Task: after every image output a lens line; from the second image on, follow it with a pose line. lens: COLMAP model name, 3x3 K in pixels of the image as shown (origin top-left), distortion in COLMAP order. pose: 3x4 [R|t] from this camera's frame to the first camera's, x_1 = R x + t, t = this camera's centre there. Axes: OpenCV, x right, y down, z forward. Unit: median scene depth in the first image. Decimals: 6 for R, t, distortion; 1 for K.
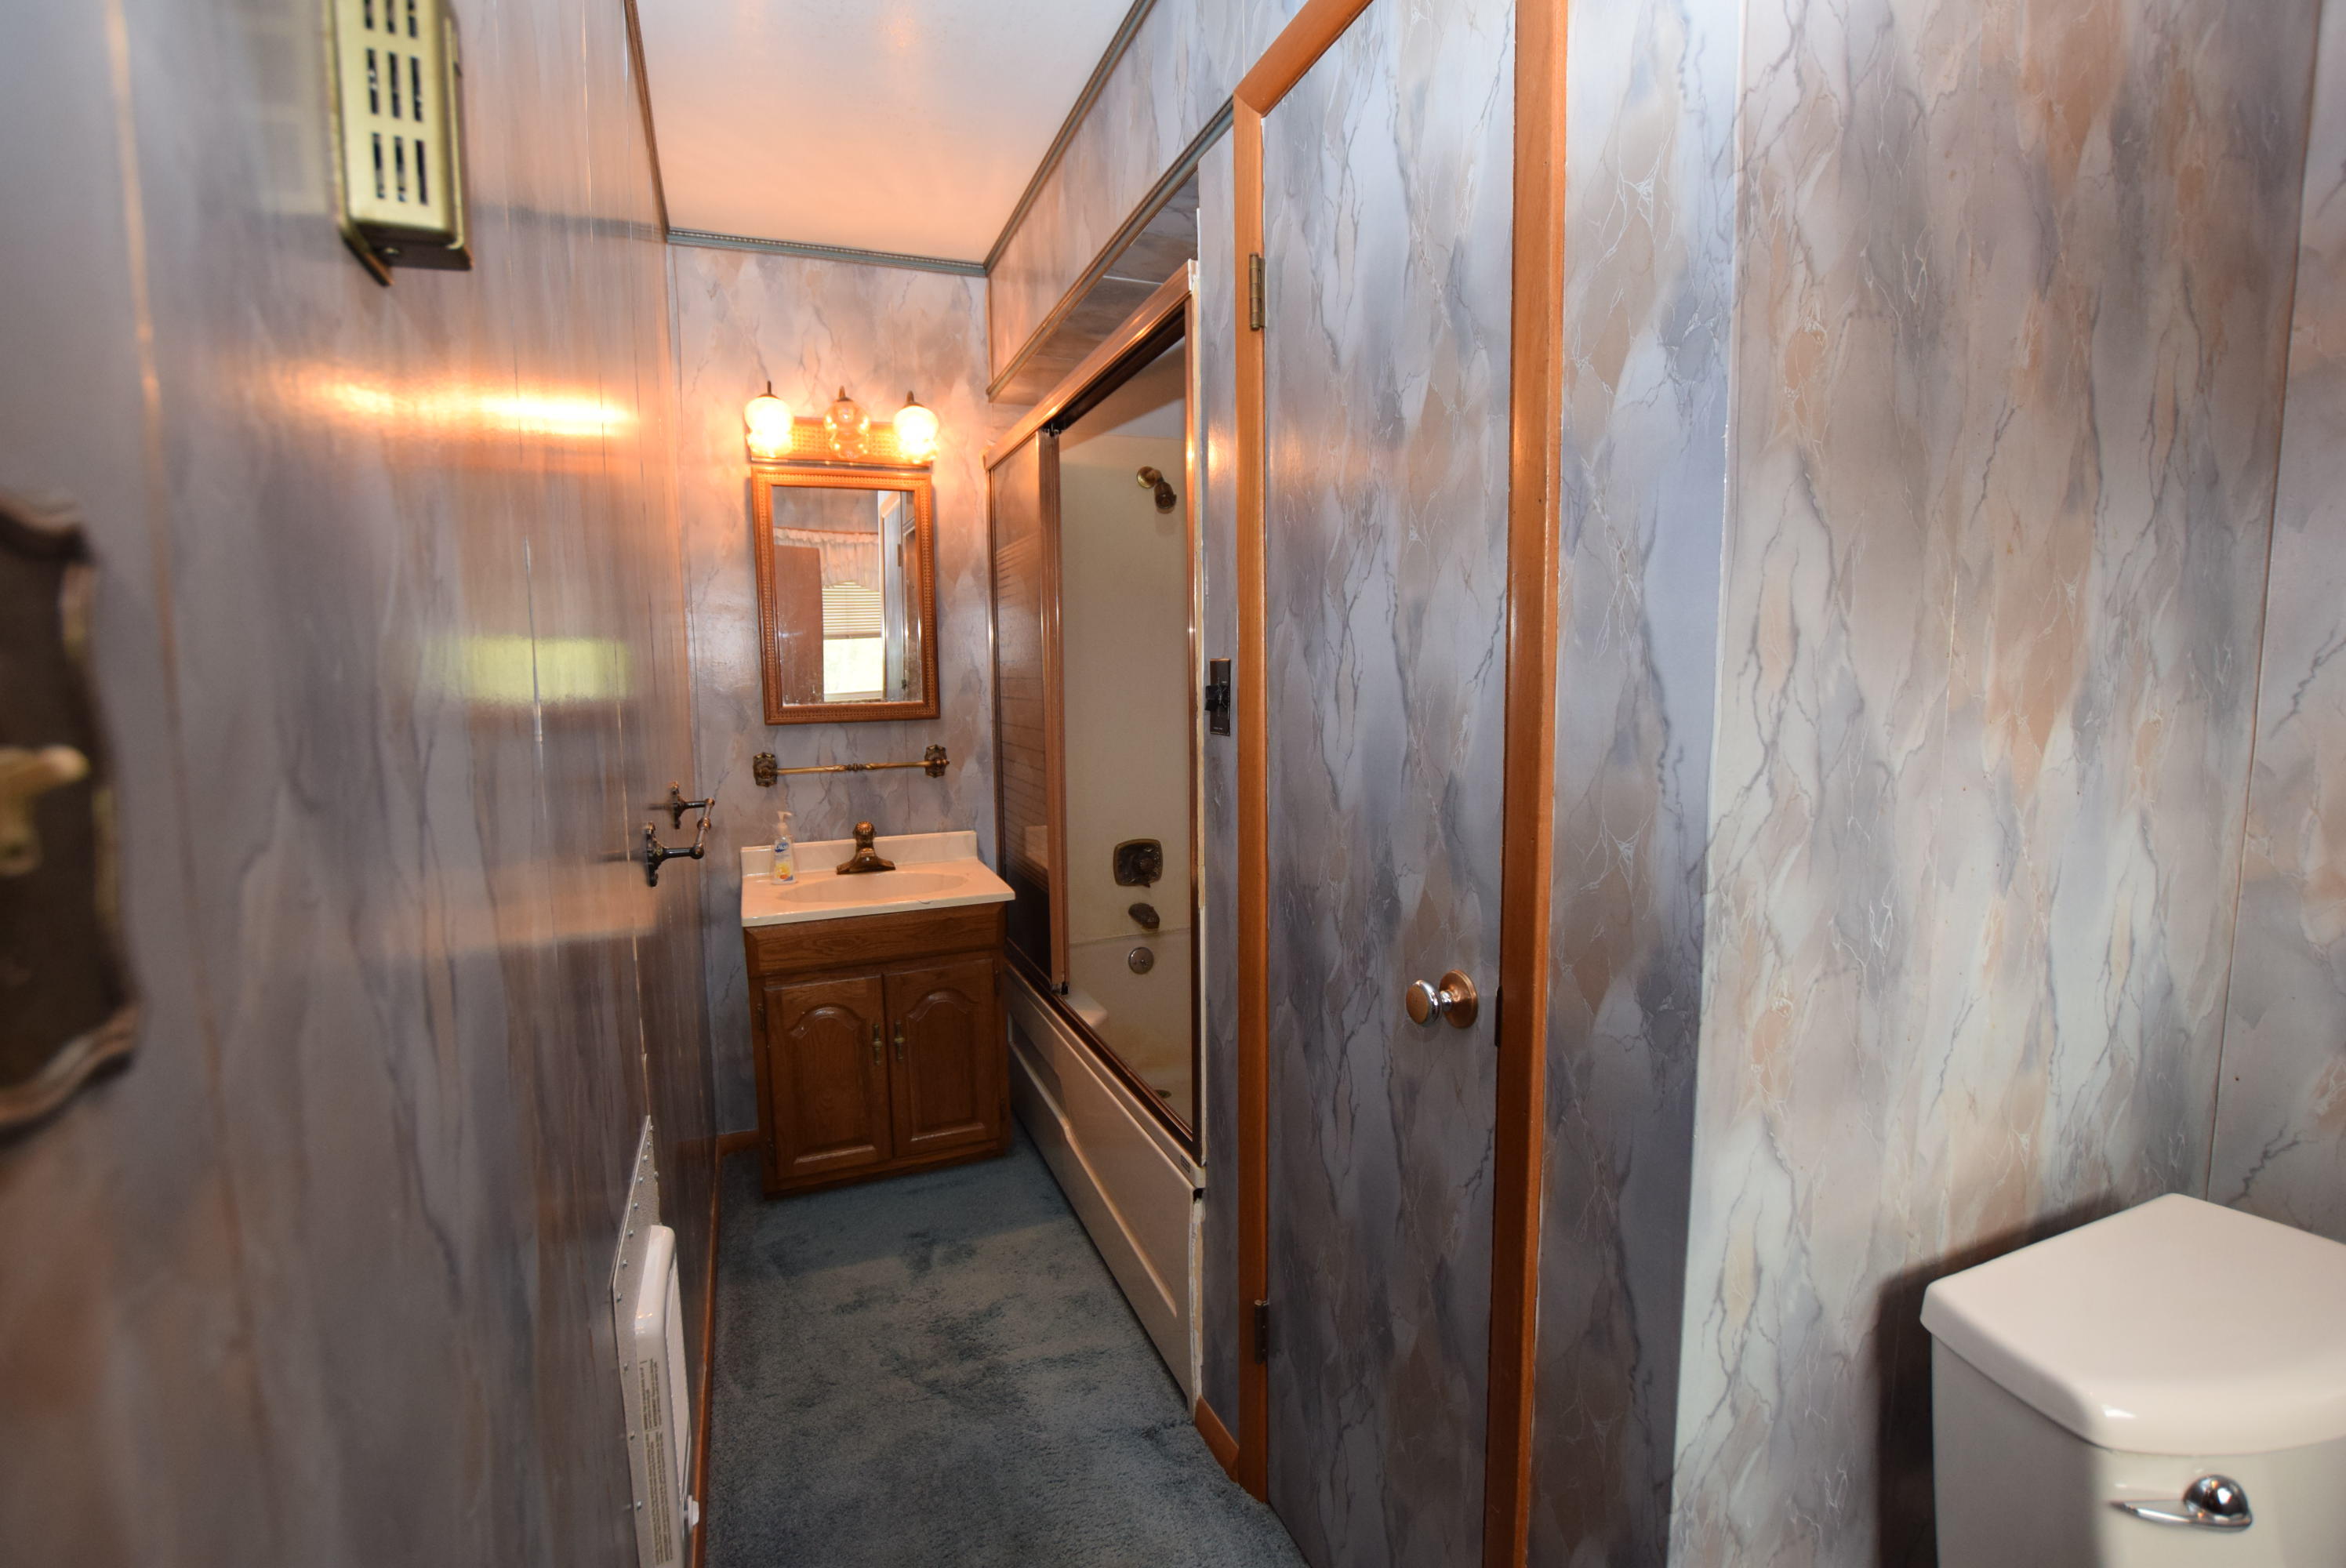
lens RADIAL K [[1032.0, 0, 1178.2], [0, 1032.0, 772.5], [0, 0, 1]] dist [-0.032327, 0.004134]
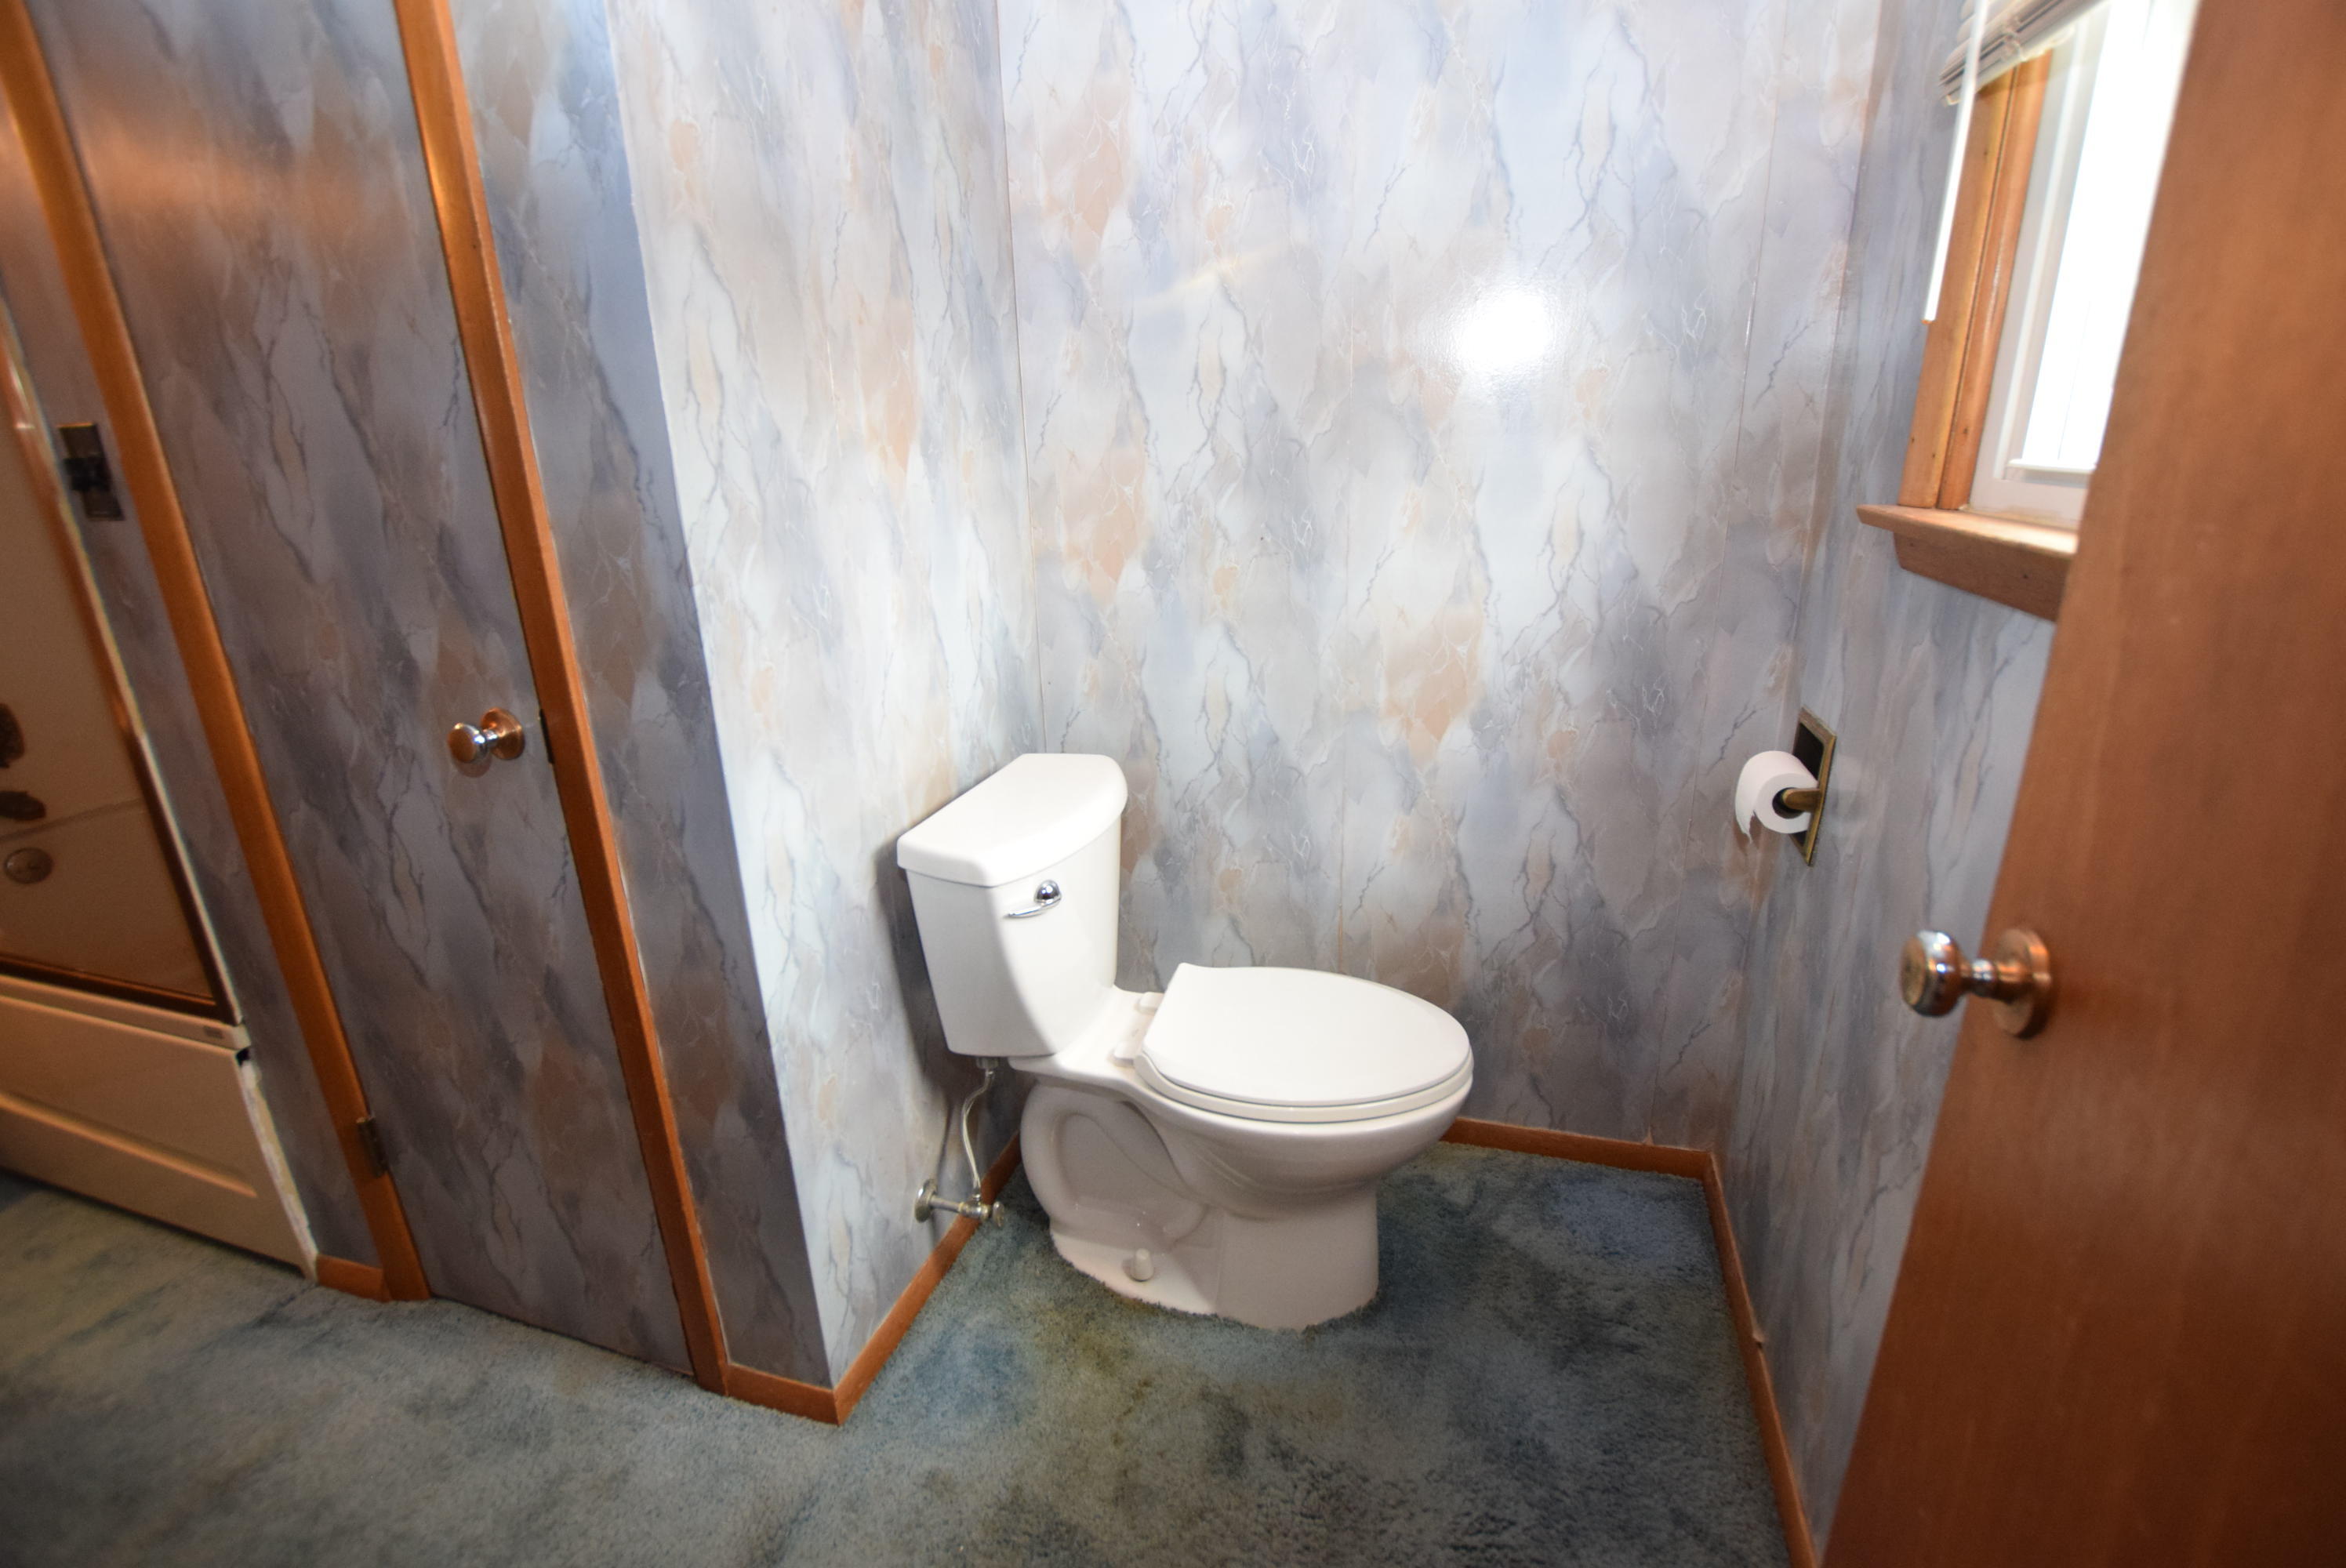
lens RADIAL K [[1032.0, 0, 1165.6], [0, 1032.0, 774.0], [0, 0, 1]] dist [-0.032327, 0.004134]
pose [[0.625750, -0.250679, 0.738645, -0.098421], [0.101370, 0.965056, 0.241641, 0.074050], [-0.773409, -0.076330, 0.629295, -0.229983]]
